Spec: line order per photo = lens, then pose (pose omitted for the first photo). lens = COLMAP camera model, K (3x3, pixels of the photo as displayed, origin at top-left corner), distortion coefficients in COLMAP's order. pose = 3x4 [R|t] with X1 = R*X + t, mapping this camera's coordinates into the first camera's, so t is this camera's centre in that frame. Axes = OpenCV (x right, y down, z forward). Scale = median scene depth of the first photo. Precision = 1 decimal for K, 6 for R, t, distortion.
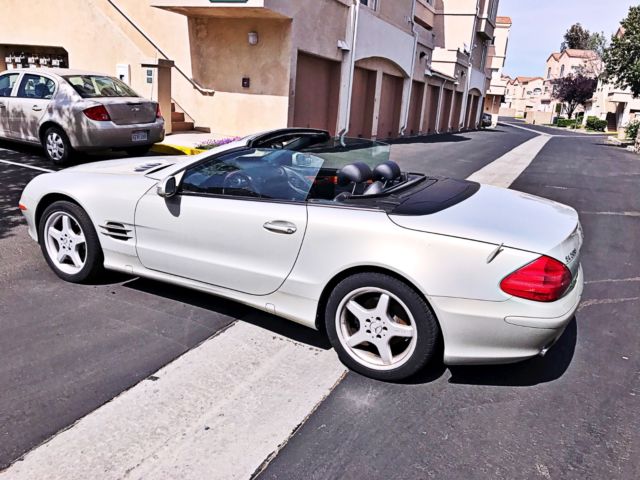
lens RADIAL K [[520.1, 0, 319.7], [0, 520.1, 240.0], [0, 0, 1]] dist [-0.000718, 0.009465]
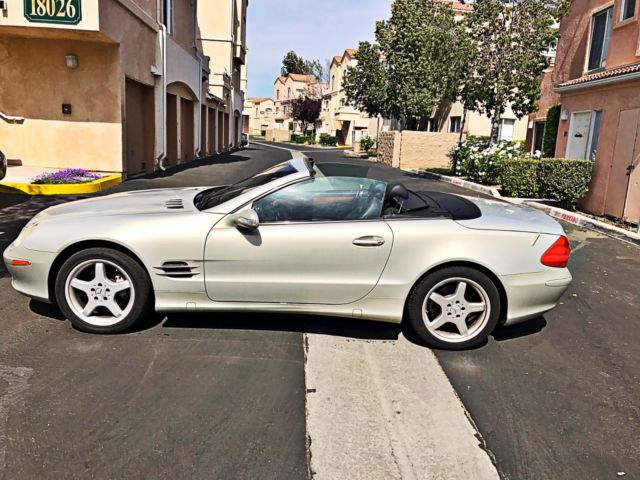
lens RADIAL K [[520.1, 0, 320.2], [0, 520.1, 240.0], [0, 0, 1]] dist [-0.000718, 0.009465]
pose [[0.884544, -0.119153, 0.450981, -0.192536], [0.135452, 0.990776, -0.003901, -0.010607], [-0.446357, 0.064537, 0.892525, -0.001382]]
